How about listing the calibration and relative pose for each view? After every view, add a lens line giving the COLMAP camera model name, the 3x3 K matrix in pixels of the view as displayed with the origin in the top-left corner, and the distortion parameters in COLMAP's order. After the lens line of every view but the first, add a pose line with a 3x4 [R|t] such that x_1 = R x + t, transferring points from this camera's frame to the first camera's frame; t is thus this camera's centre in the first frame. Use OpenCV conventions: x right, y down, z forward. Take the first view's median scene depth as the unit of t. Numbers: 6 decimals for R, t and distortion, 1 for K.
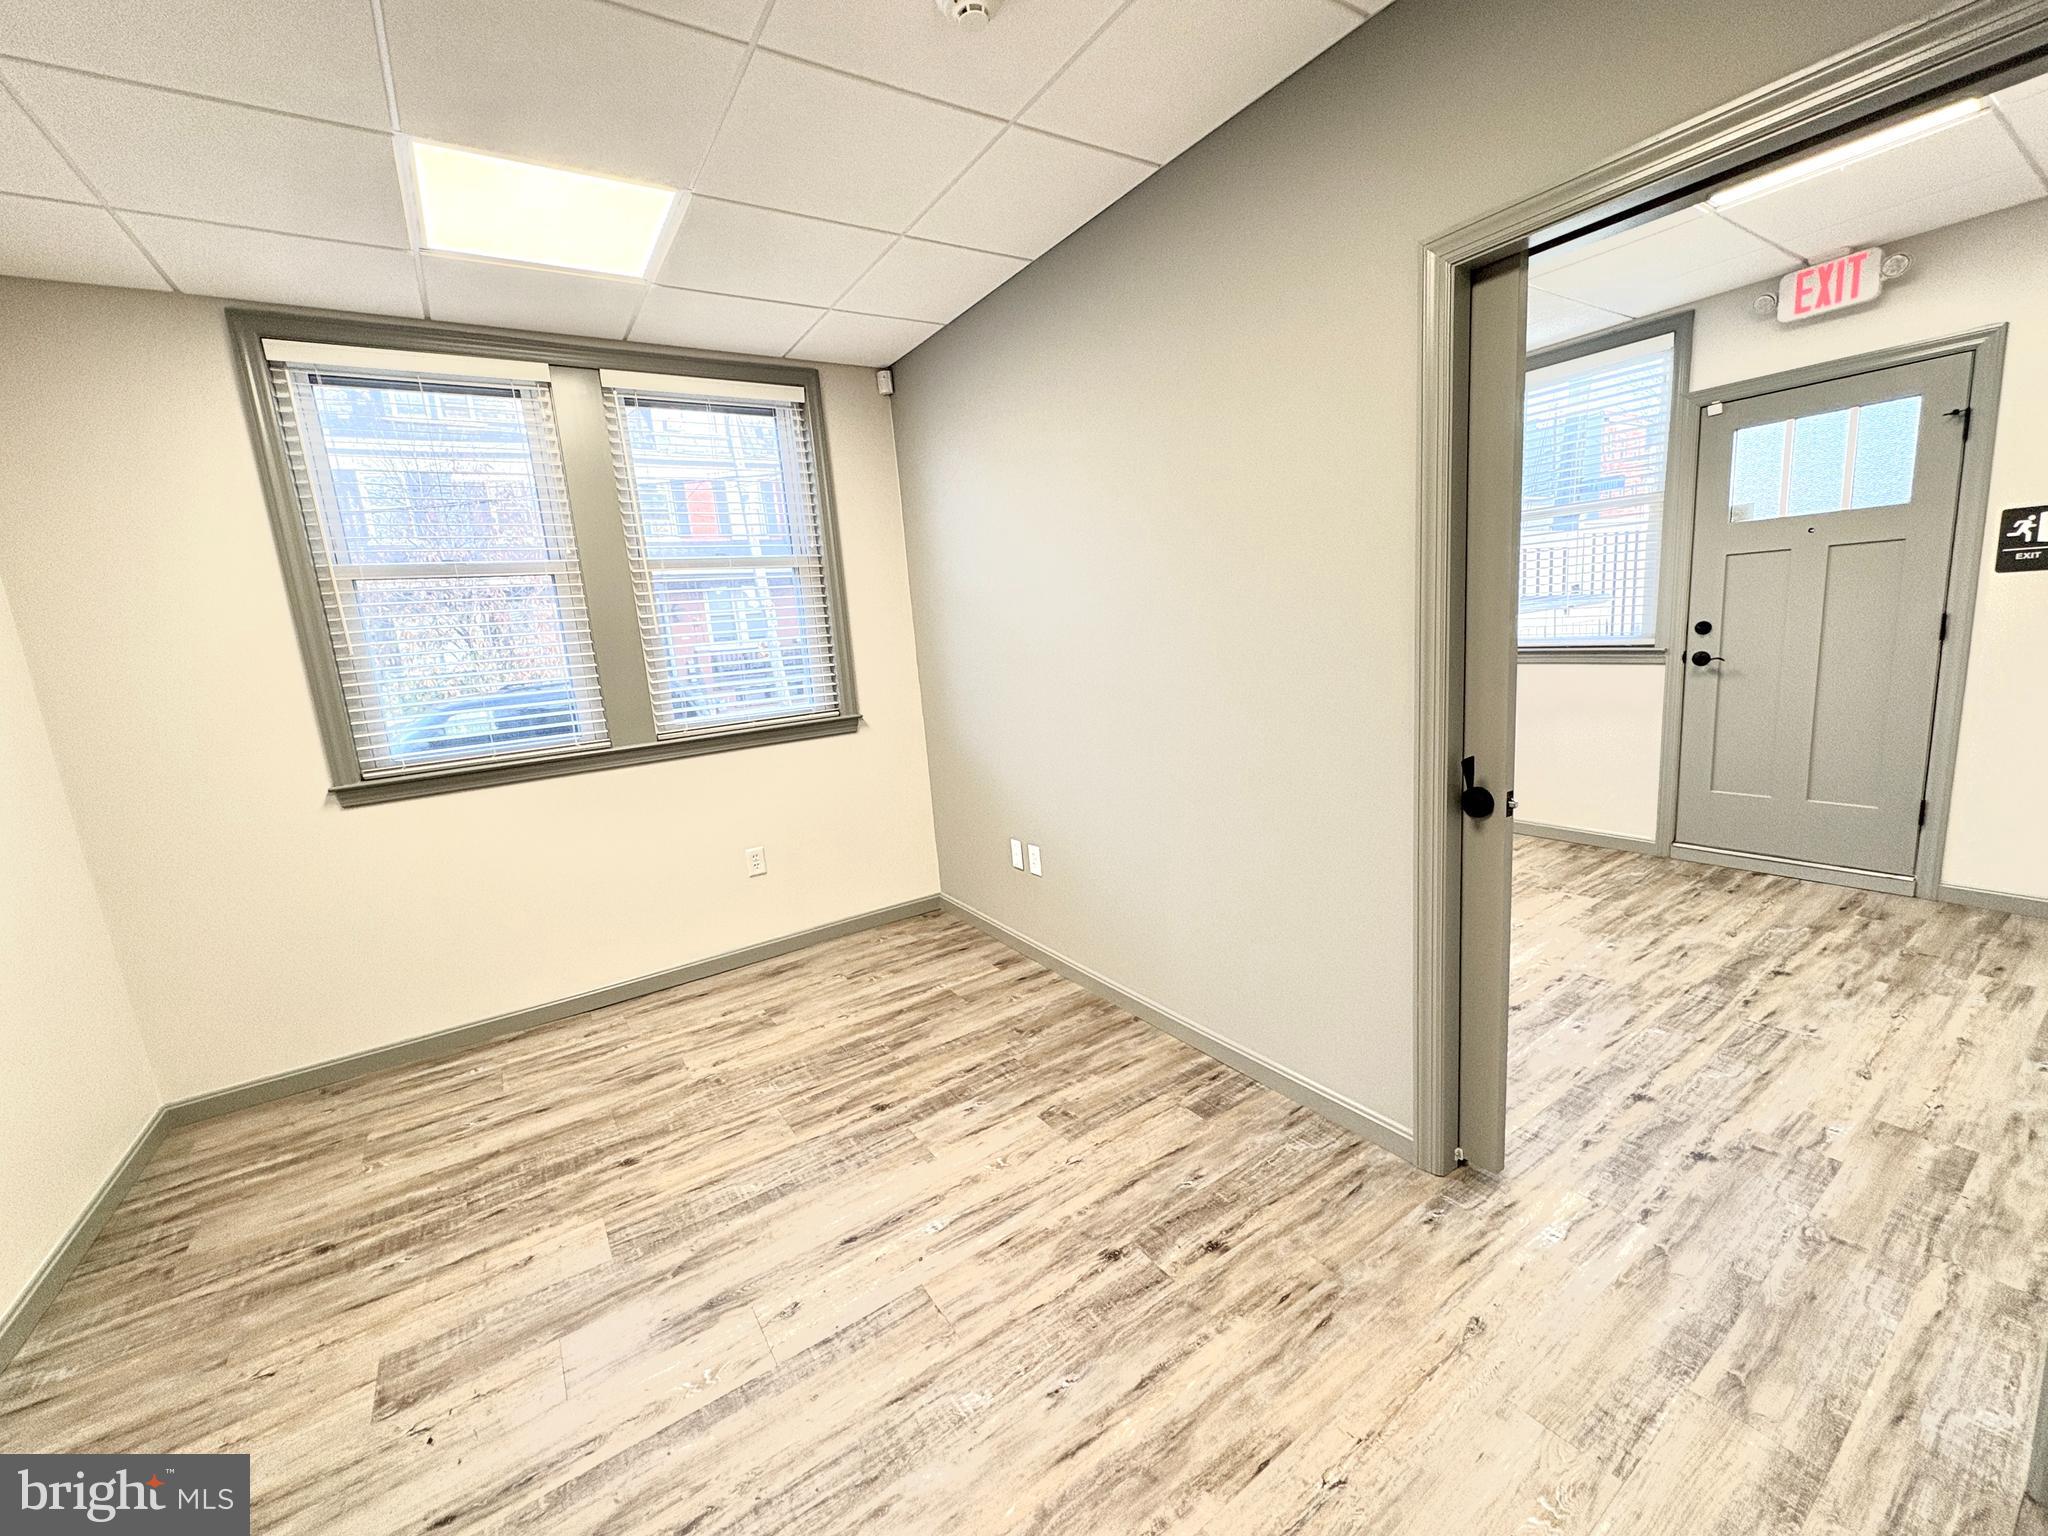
lens RADIAL K [[808.4, 0, 1028.2], [0, 808.4, 764.2], [0, 0, 1]] dist [-0.000385, -0.000341]
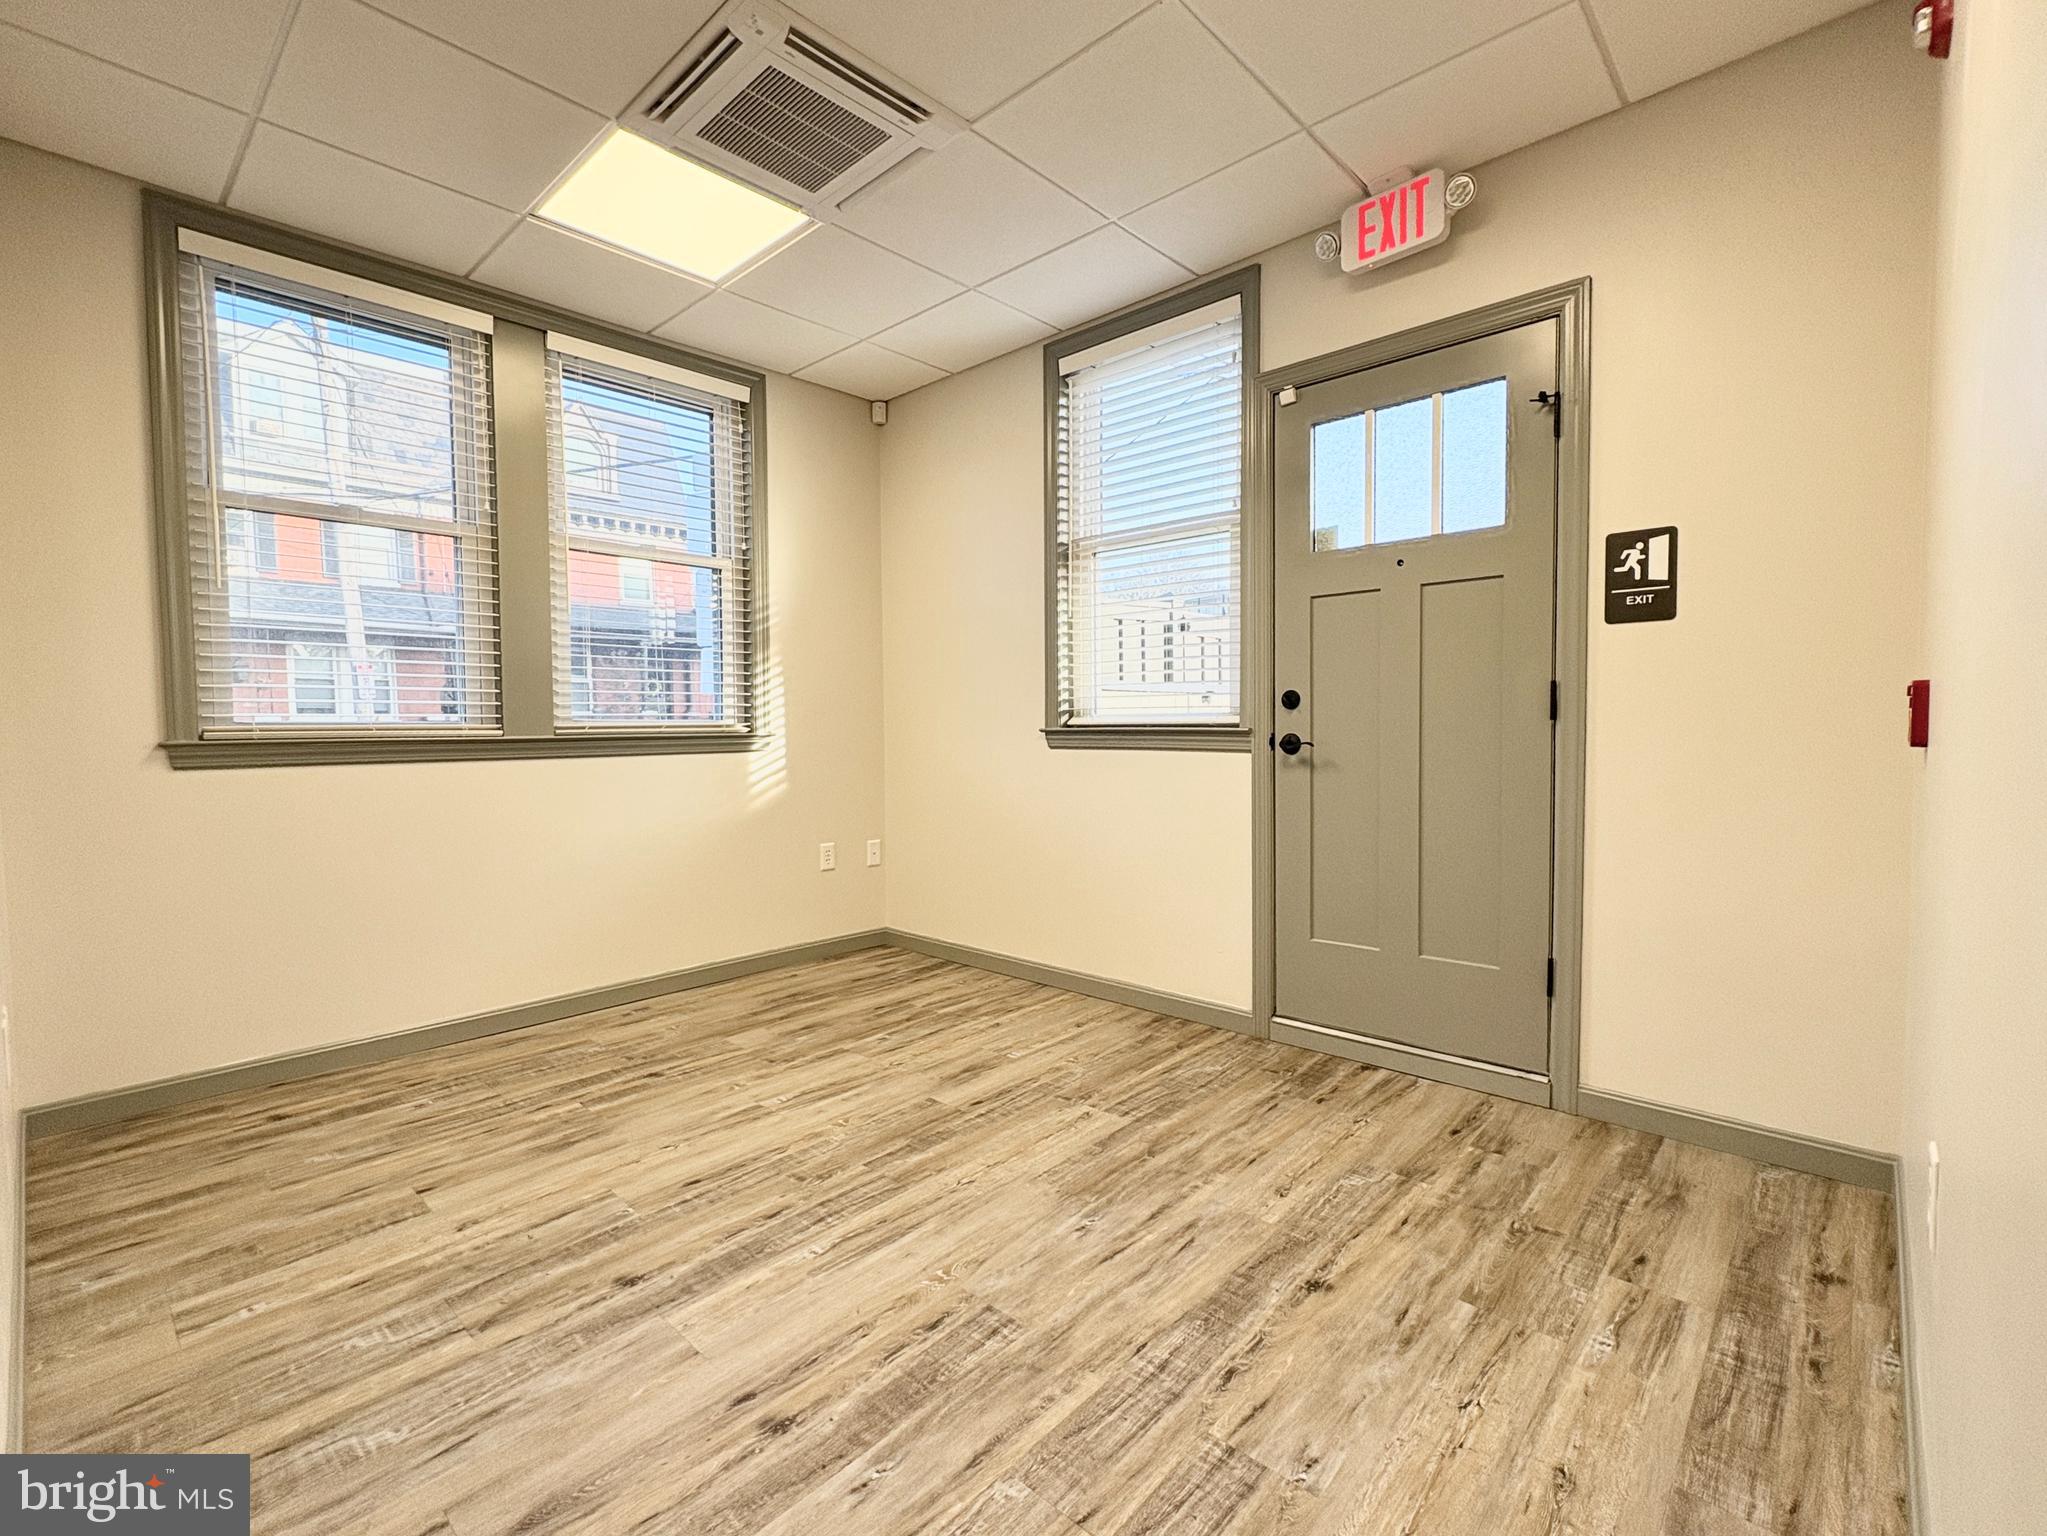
lens RADIAL K [[912.1, 0, 1025.2], [0, 912.1, 764.9], [0, 0, 1]] dist [-0.001560, -0.000163]
pose [[0.970200, 0.056677, 0.235584, 0.502417], [-0.023014, 0.989417, -0.143260, 0.004630], [-0.241210, 0.133569, 0.961237, 0.359962]]
